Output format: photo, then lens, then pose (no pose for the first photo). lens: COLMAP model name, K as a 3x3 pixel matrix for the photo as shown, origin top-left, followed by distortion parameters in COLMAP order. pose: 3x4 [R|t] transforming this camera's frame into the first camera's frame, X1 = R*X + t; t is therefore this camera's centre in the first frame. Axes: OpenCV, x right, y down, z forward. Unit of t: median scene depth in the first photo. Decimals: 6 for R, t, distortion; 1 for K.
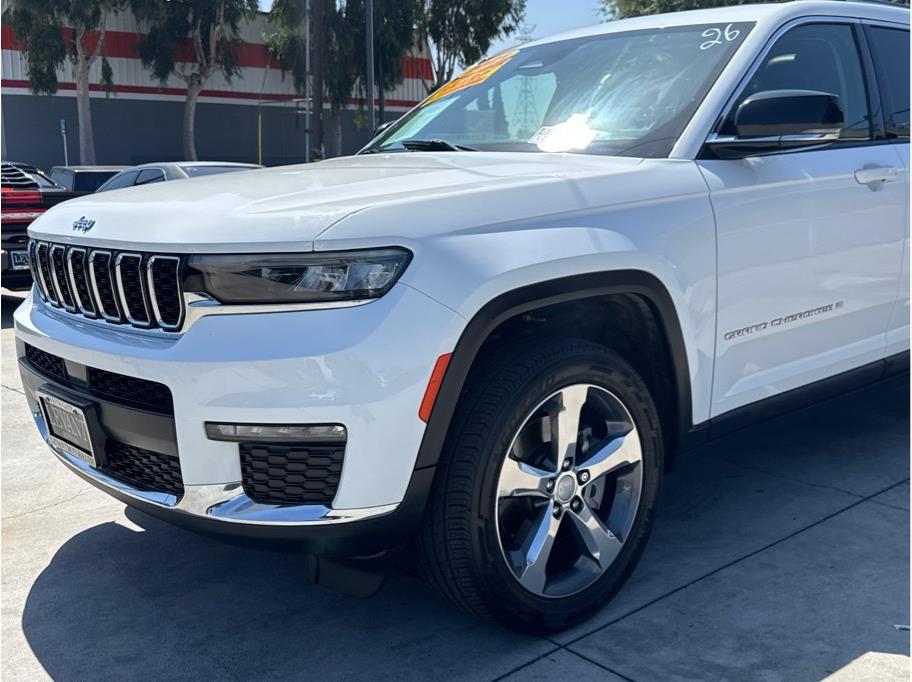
lens RADIAL K [[977.5, 0, 456.0], [0, 977.5, 341.0], [0, 0, 1]] dist [0.174932, -0.365228]
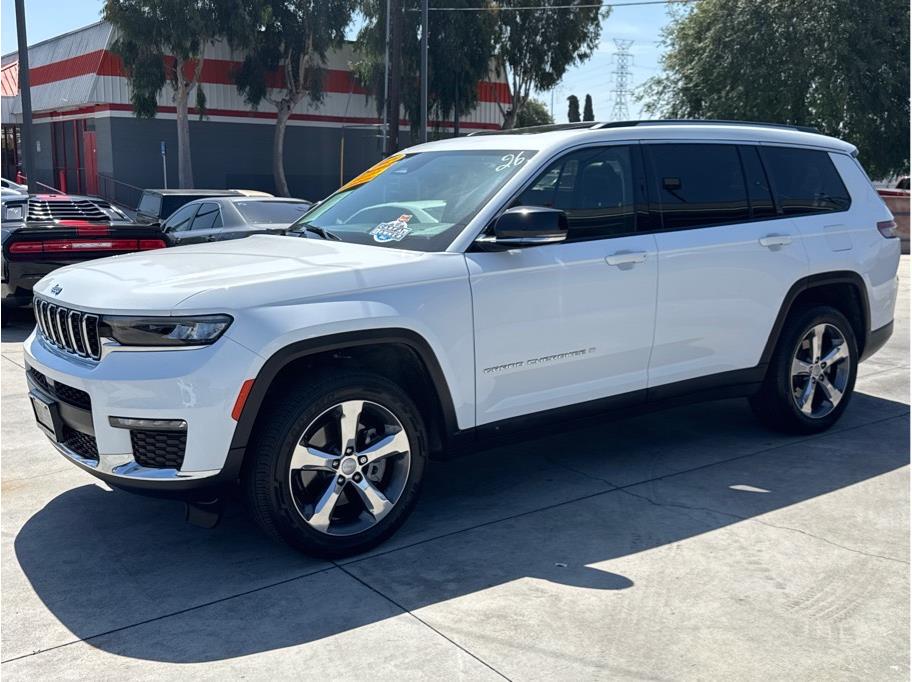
lens RADIAL K [[958.6, 0, 457.6], [0, 958.6, 344.4], [0, 0, 1]] dist [0.181268, -0.391244]
pose [[0.995671, 0.028729, -0.088398, 0.358558], [-0.029340, 0.999554, -0.005617, -0.035186], [0.088197, 0.008186, 0.996069, -0.442230]]
